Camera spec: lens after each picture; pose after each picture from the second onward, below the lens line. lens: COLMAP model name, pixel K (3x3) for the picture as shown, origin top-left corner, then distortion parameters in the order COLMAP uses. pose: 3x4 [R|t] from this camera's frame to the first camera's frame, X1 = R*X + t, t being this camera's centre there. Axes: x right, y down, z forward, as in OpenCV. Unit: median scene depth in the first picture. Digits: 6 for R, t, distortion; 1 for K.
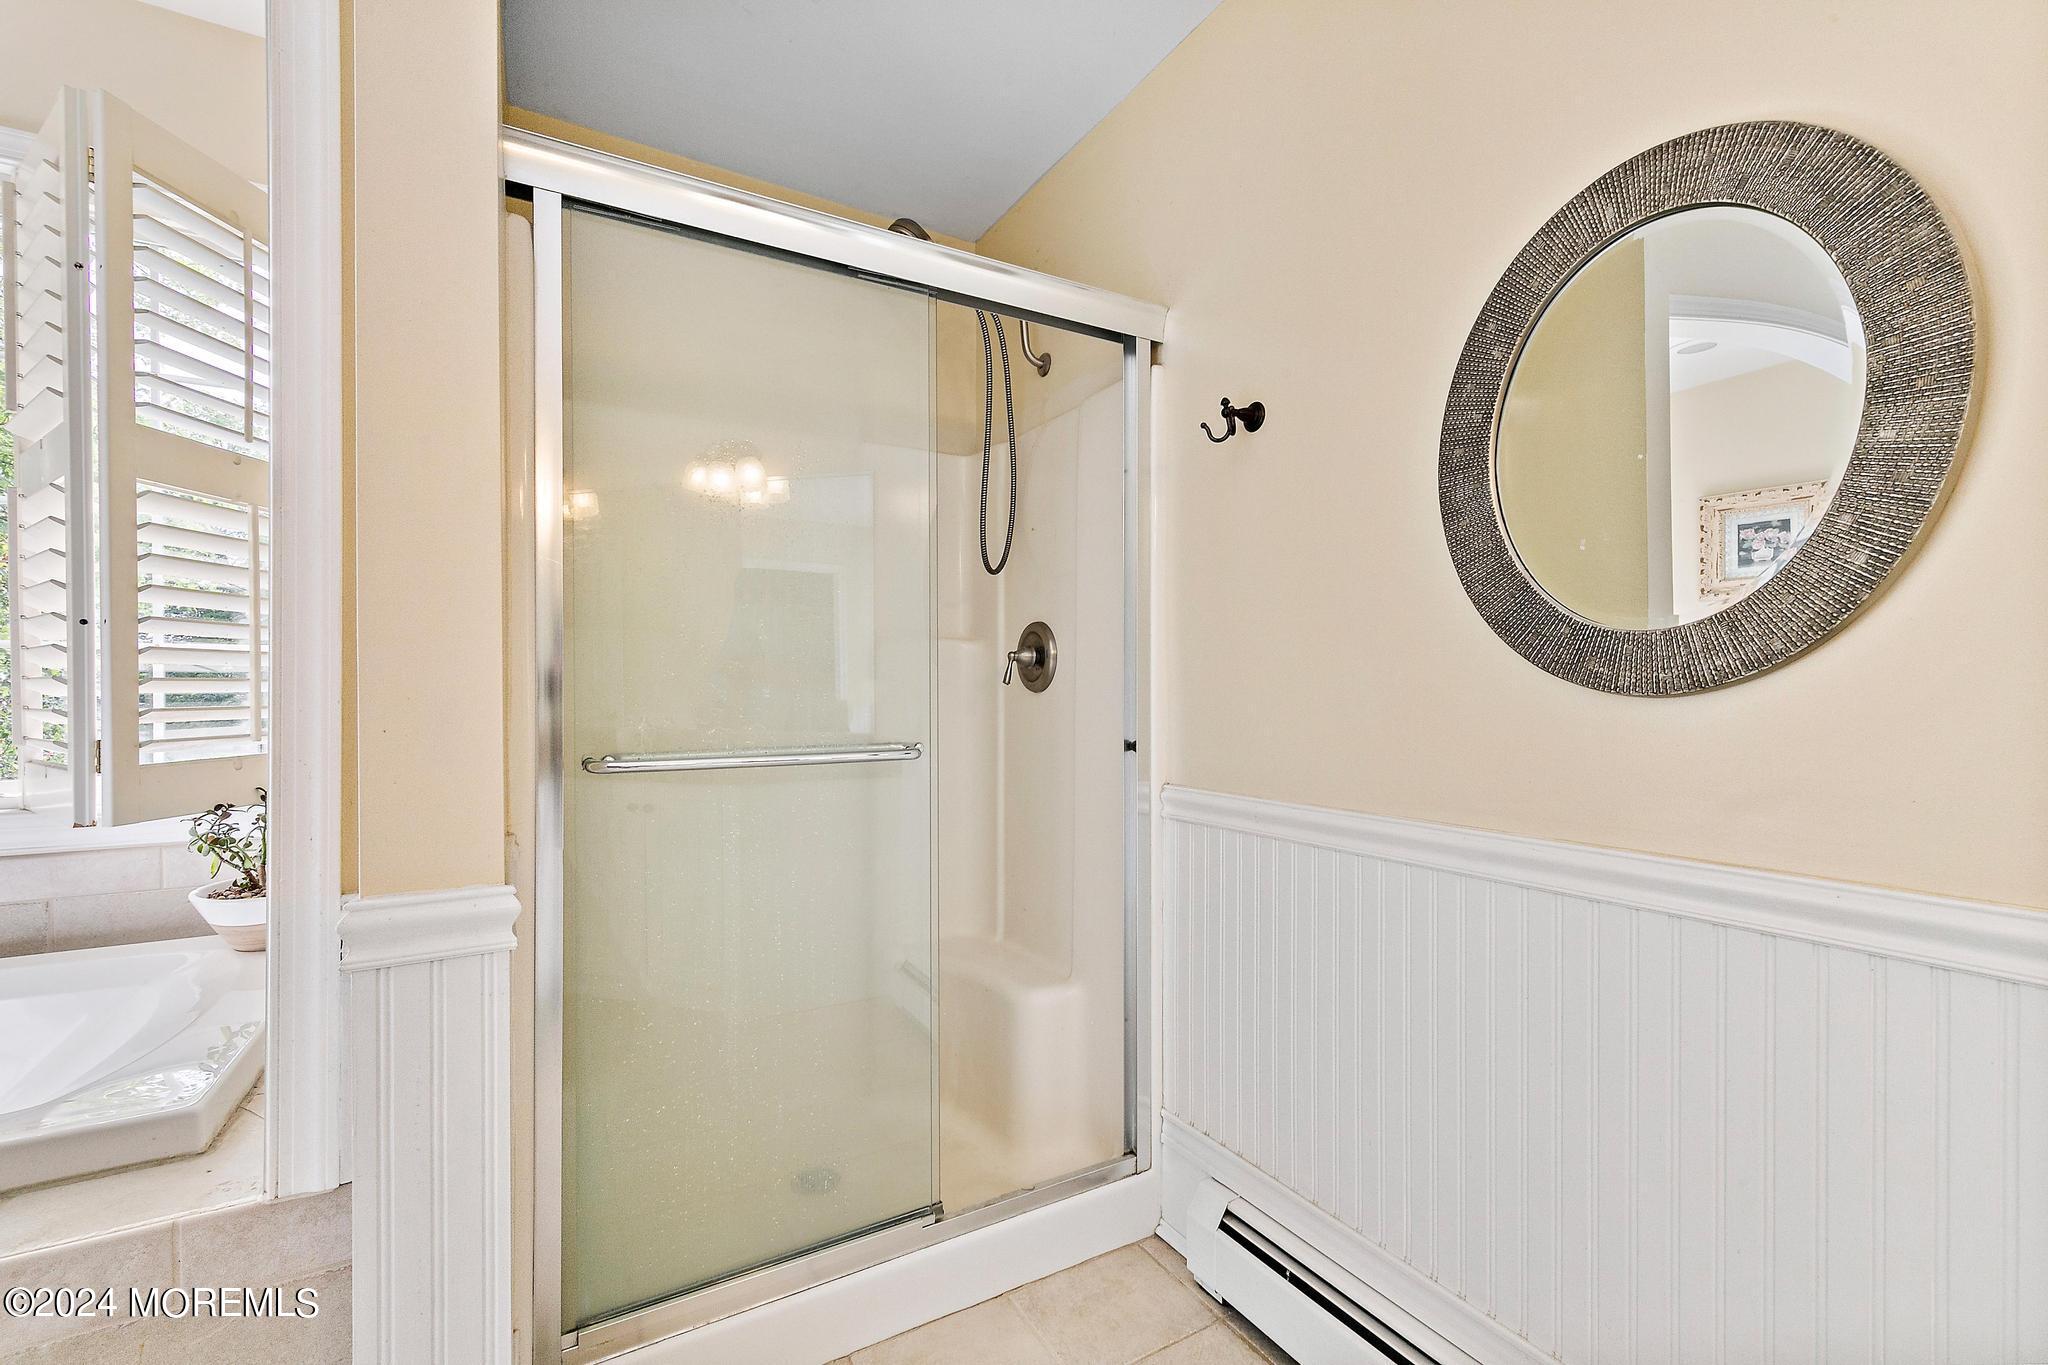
lens RADIAL K [[872.2, 0, 1023.2], [0, 872.2, 690.8], [0, 0, 1]] dist [-0.001082, -0.000197]
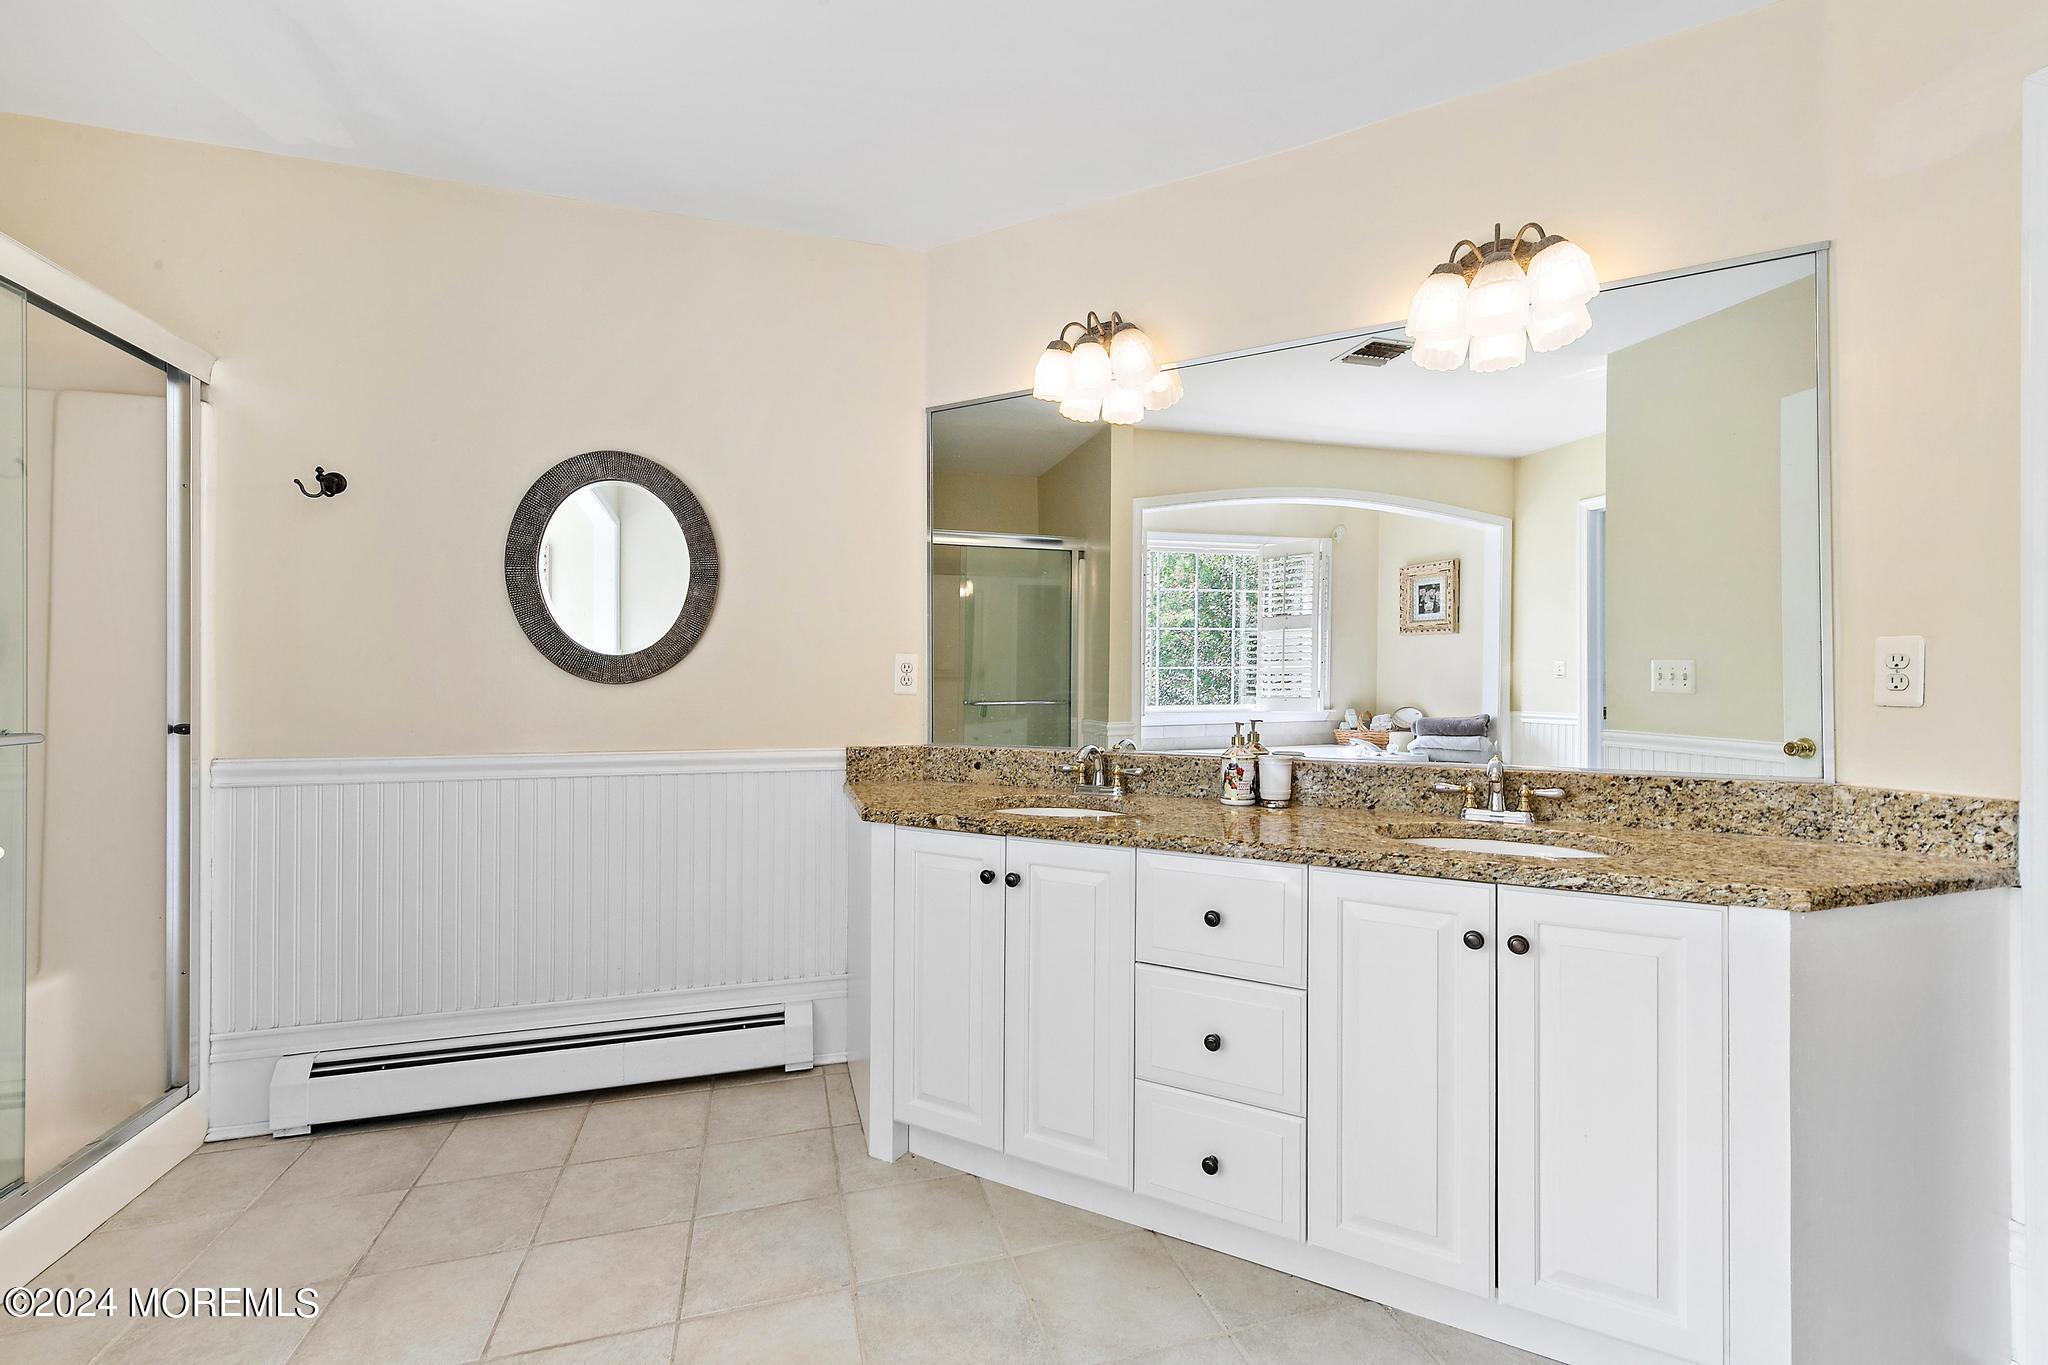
lens RADIAL K [[872.2, 0, 1023.8], [0, 872.2, 679.6], [0, 0, 1]] dist [-0.001082, -0.000197]
pose [[0.233163, 0.003694, 0.972431, -1.254817], [-0.000940, 0.999993, -0.003573, 0.003545], [-0.972437, -0.000081, 0.233165, -0.591512]]
